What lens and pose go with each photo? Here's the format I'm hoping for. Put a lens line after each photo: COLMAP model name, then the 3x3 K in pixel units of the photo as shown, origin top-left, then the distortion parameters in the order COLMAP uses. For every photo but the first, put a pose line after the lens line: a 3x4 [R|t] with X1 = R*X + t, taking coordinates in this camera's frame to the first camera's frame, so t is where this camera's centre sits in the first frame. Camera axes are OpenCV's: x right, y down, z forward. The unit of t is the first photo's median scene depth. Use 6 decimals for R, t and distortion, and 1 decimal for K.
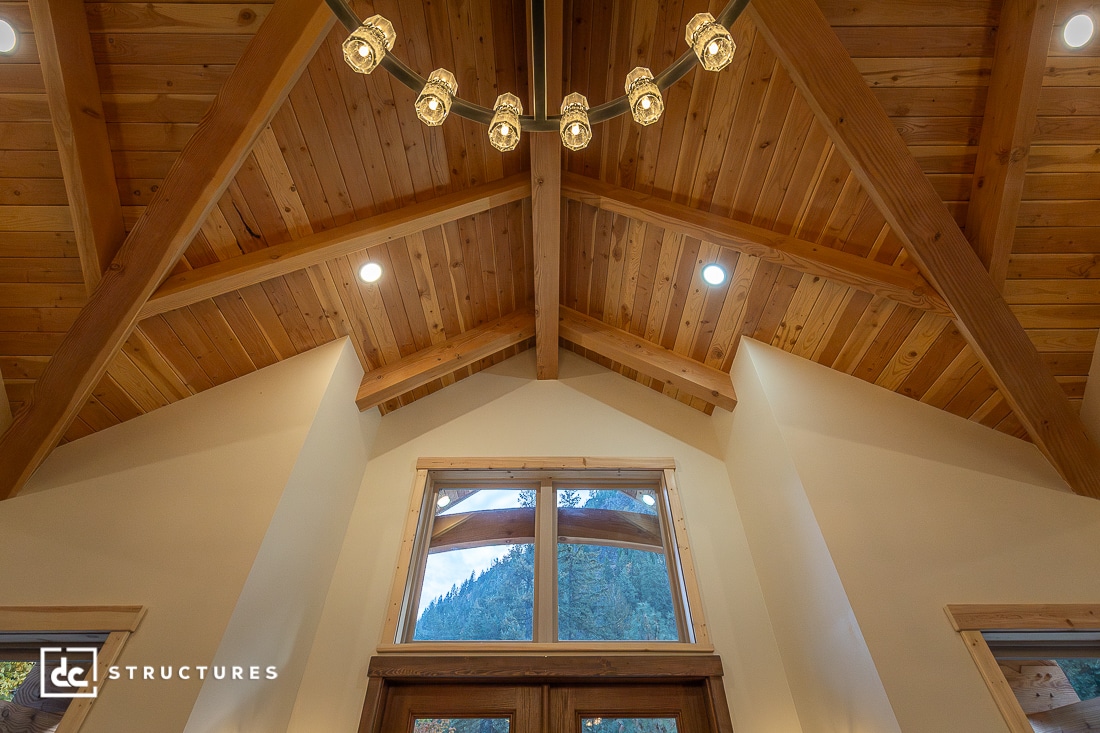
lens RADIAL K [[490.2, 0, 550.9], [0, 490.2, 361.5], [0, 0, 1]] dist [0.000522, -0.002905]
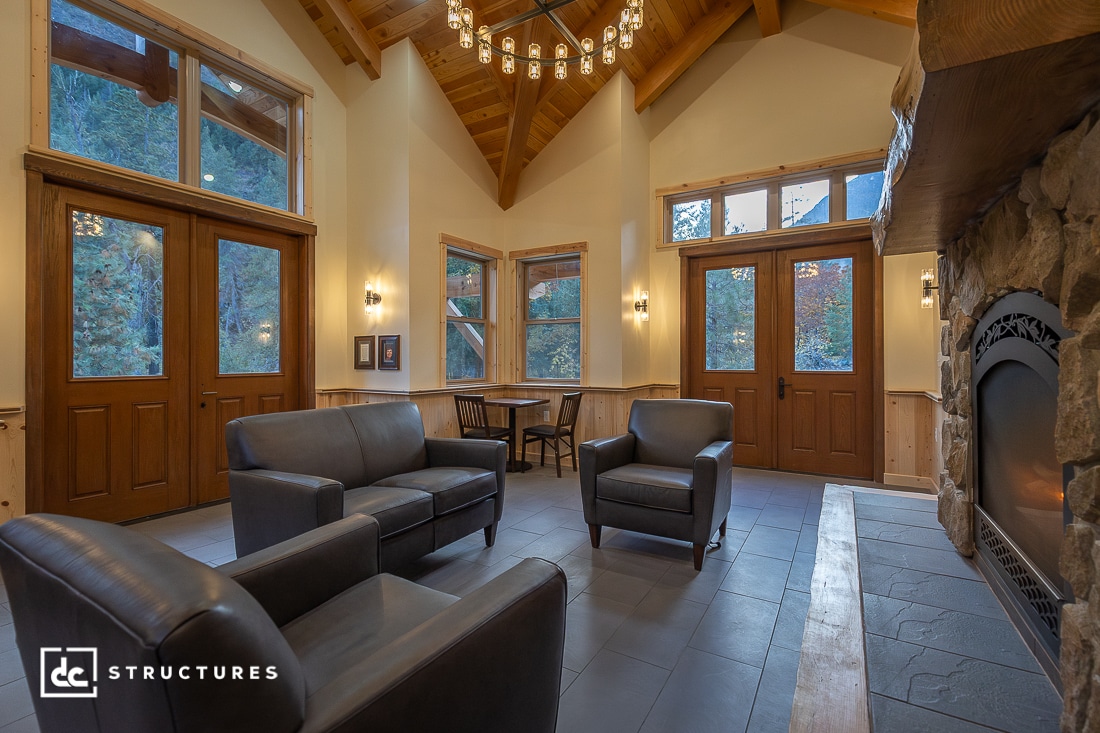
lens RADIAL K [[490.2, 0, 545.5], [0, 490.2, 360.5], [0, 0, 1]] dist [0.000522, -0.002905]
pose [[0.523449, -0.000058, 0.852057, -0.666199], [-0.596393, 0.714172, 0.366434, -0.159742], [-0.608536, -0.699970, 0.373798, -0.434866]]
